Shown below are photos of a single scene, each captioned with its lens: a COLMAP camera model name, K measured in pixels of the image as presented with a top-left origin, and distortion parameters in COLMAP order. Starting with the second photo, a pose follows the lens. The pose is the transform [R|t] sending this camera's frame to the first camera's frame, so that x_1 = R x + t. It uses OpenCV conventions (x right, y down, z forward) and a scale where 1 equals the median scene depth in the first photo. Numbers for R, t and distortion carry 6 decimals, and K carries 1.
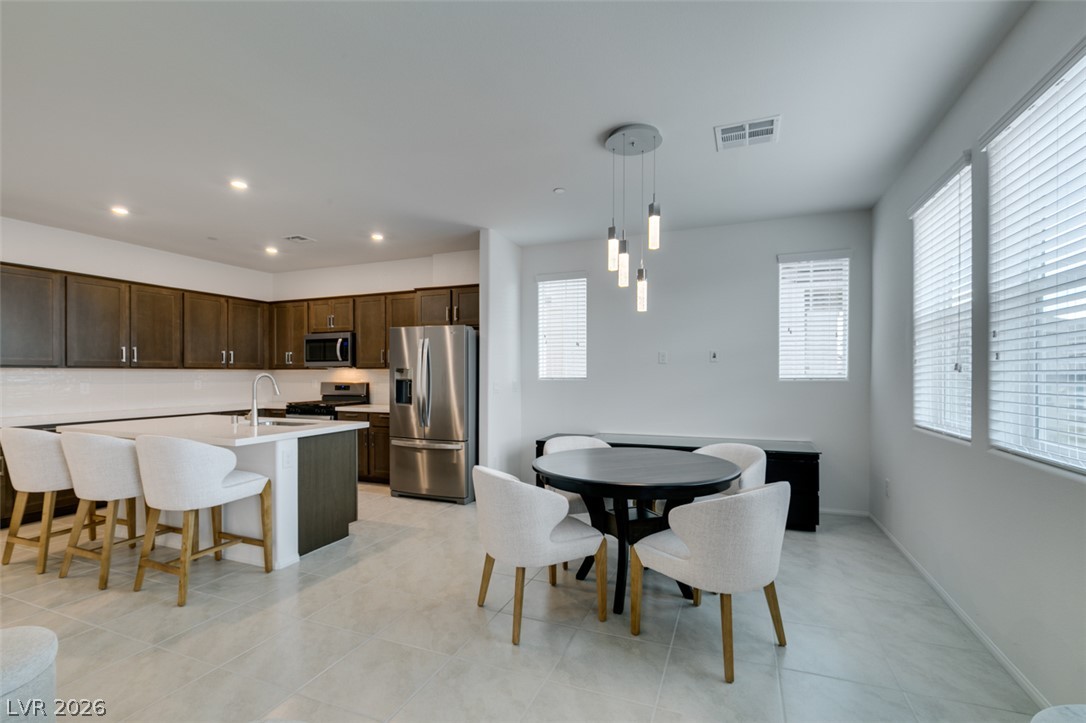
lens RADIAL K [[494.3, 0, 545.4], [0, 494.3, 376.2], [0, 0, 1]] dist [0.002123, -0.004028]
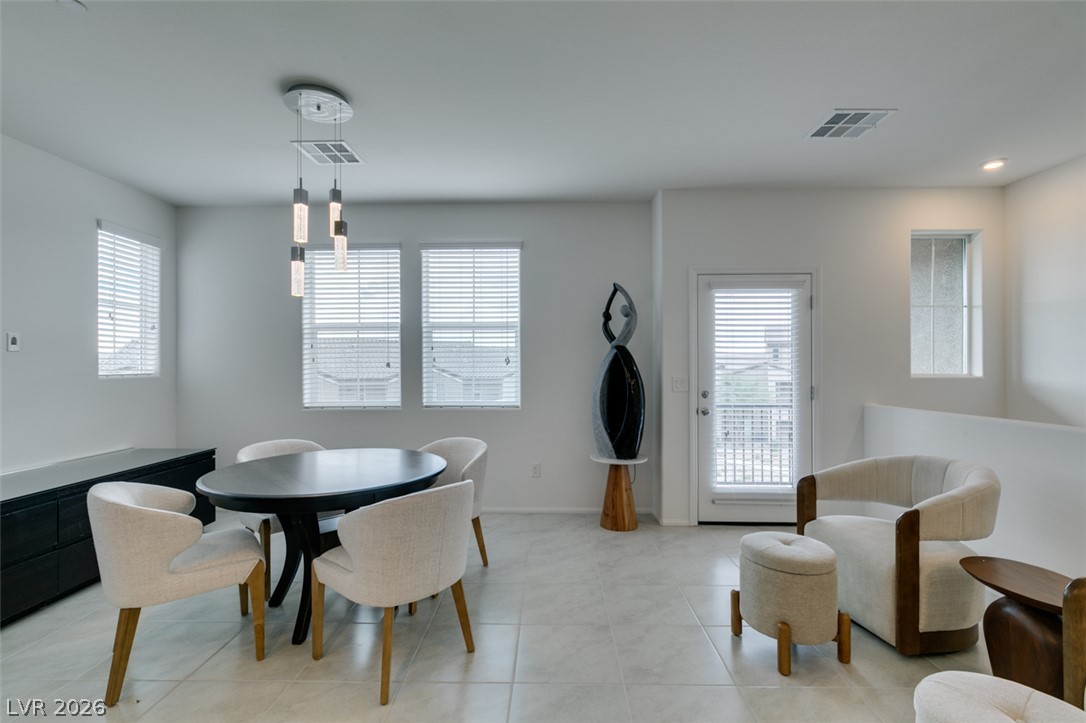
lens RADIAL K [[487.3, 0, 542.7], [0, 487.3, 366.8], [0, 0, 1]] dist [0.000750, -0.001102]
pose [[-0.355738, 0.003353, 0.934580, -0.627029], [0.007506, 0.999972, -0.000730, -0.003968], [-0.934555, 0.006756, -0.355753, 0.758024]]
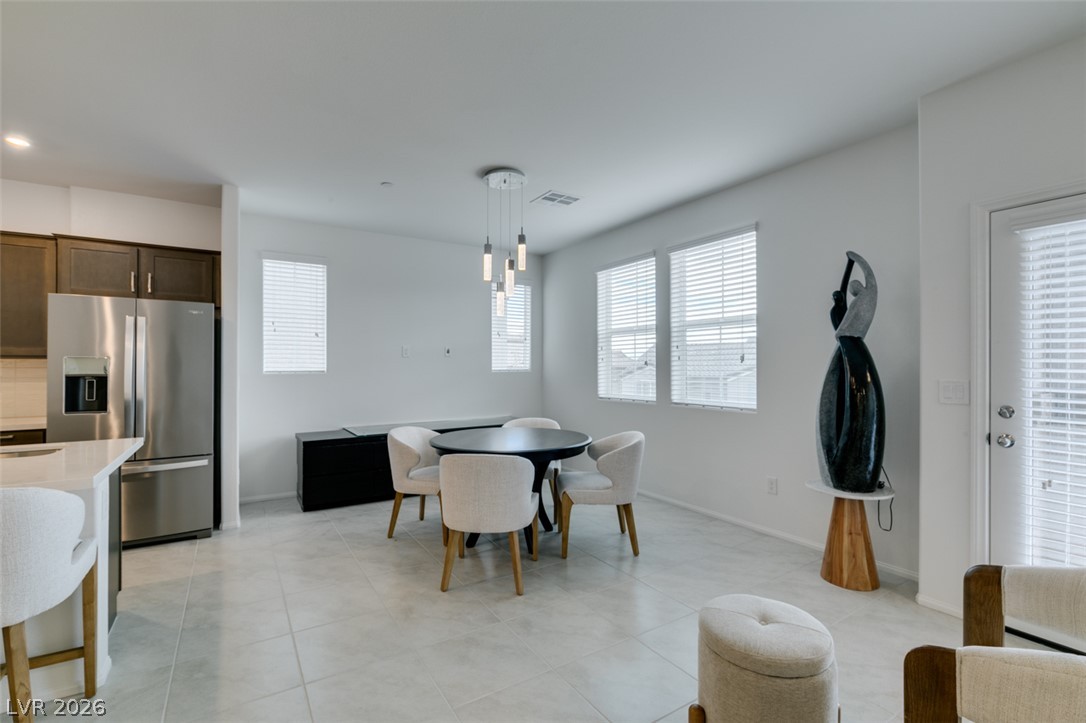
lens RADIAL K [[487.3, 0, 540.5], [0, 487.3, 365.0], [0, 0, 1]] dist [0.000750, -0.001102]
pose [[0.580743, 0.002501, 0.814083, -0.621661], [0.004072, 0.999974, -0.005978, -0.000656], [-0.814077, 0.006787, 0.580717, 0.177021]]
